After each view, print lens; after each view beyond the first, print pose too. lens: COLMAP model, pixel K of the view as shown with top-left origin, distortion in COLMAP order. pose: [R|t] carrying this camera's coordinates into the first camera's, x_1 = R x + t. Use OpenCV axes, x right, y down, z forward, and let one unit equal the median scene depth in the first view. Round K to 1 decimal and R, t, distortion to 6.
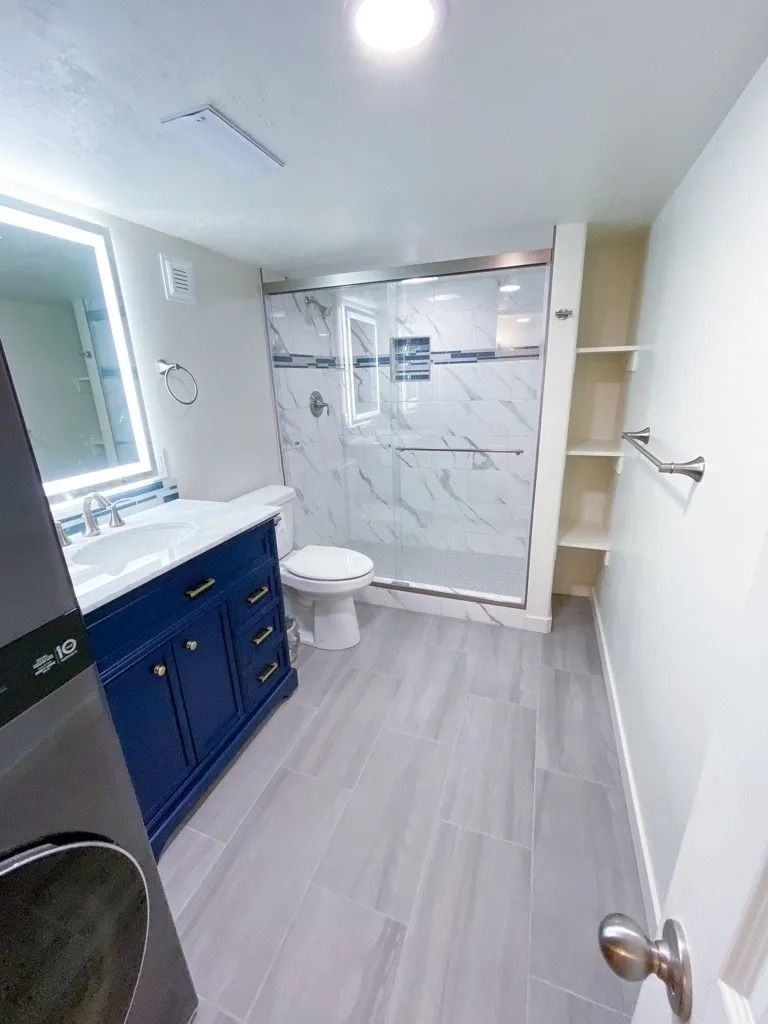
lens RADIAL K [[416.5, 0, 382.1], [0, 416.5, 513.2], [0, 0, 1]] dist [-0.022904, -0.000848]
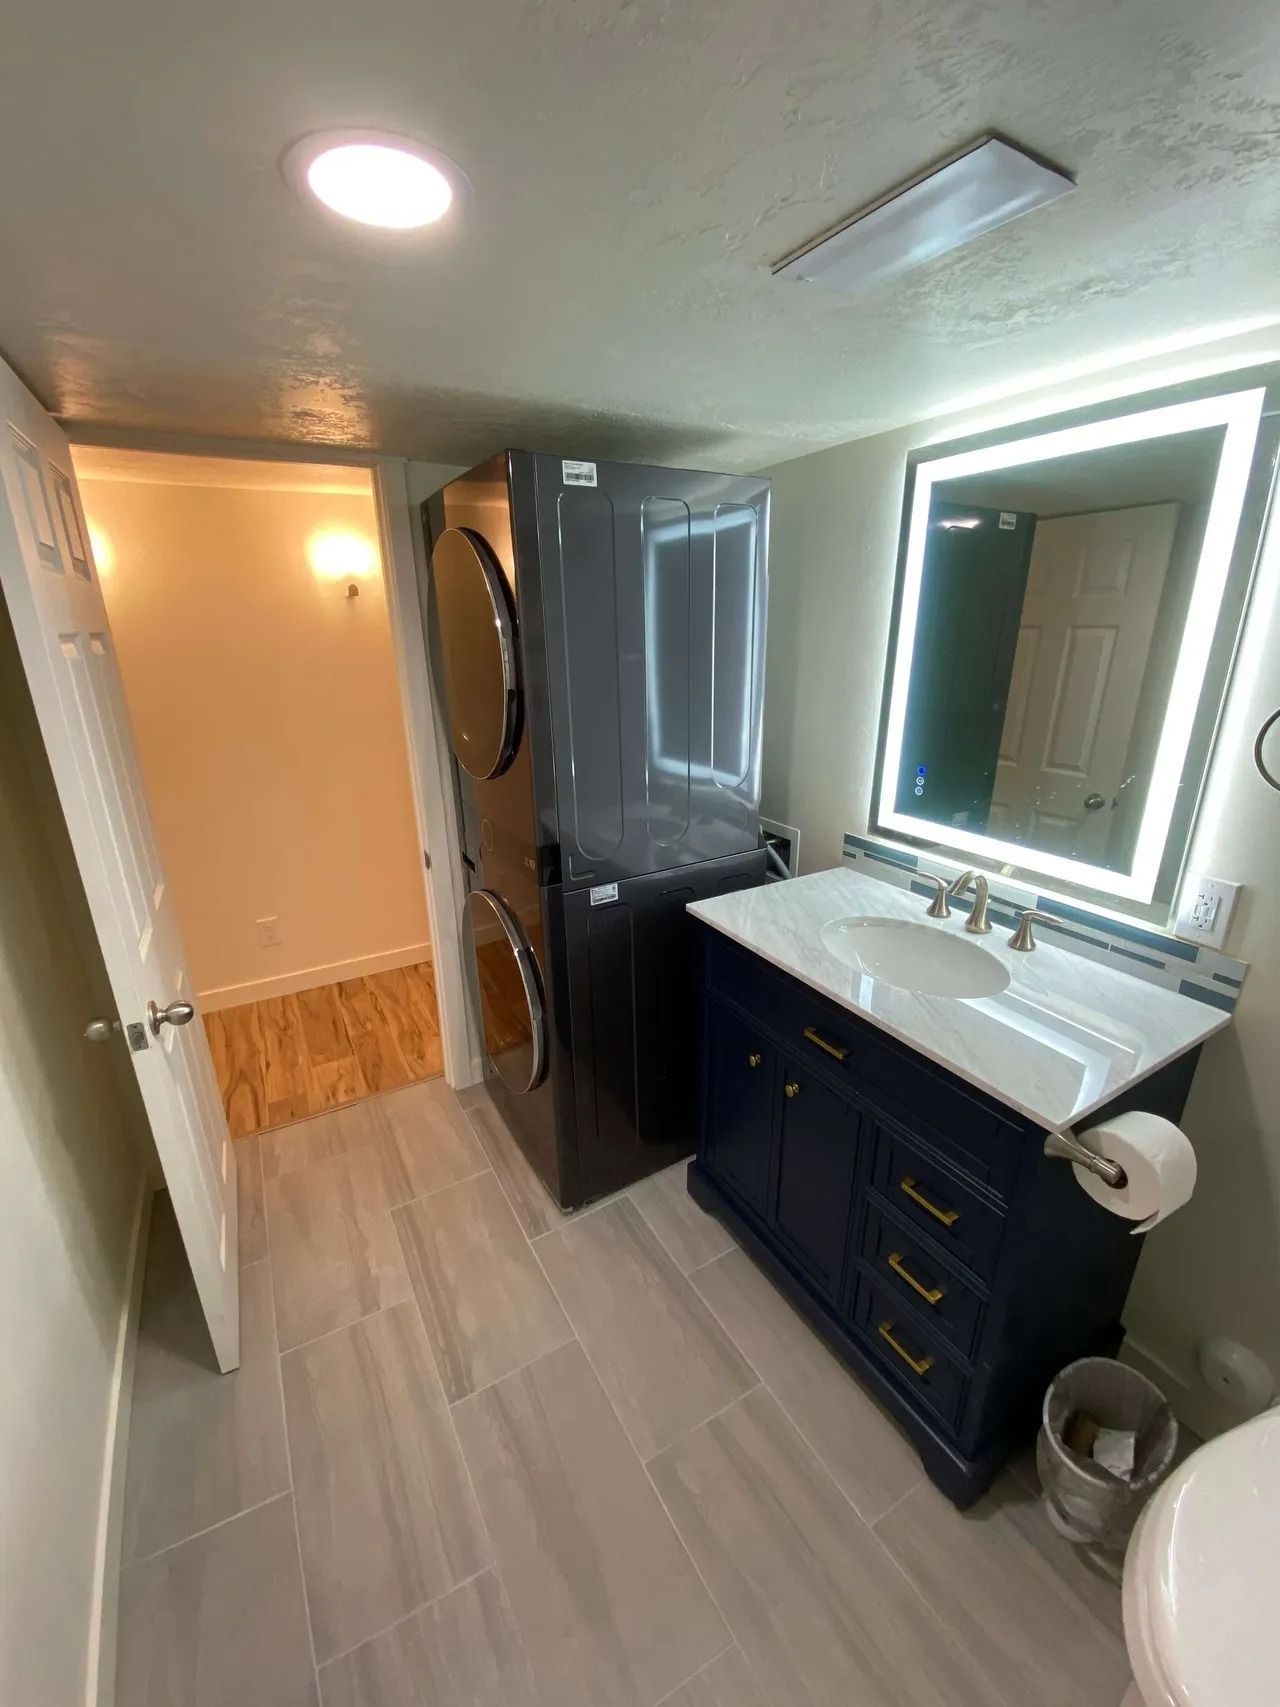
lens RADIAL K [[694.3, 0, 638.1], [0, 694.3, 852.2], [0, 0, 1]] dist [-0.022904, -0.000848]
pose [[-0.640111, 0.270853, -0.718955, 0.325530], [-0.208948, 0.839148, 0.502167, -0.417023], [0.739323, 0.471667, -0.480554, 0.931969]]
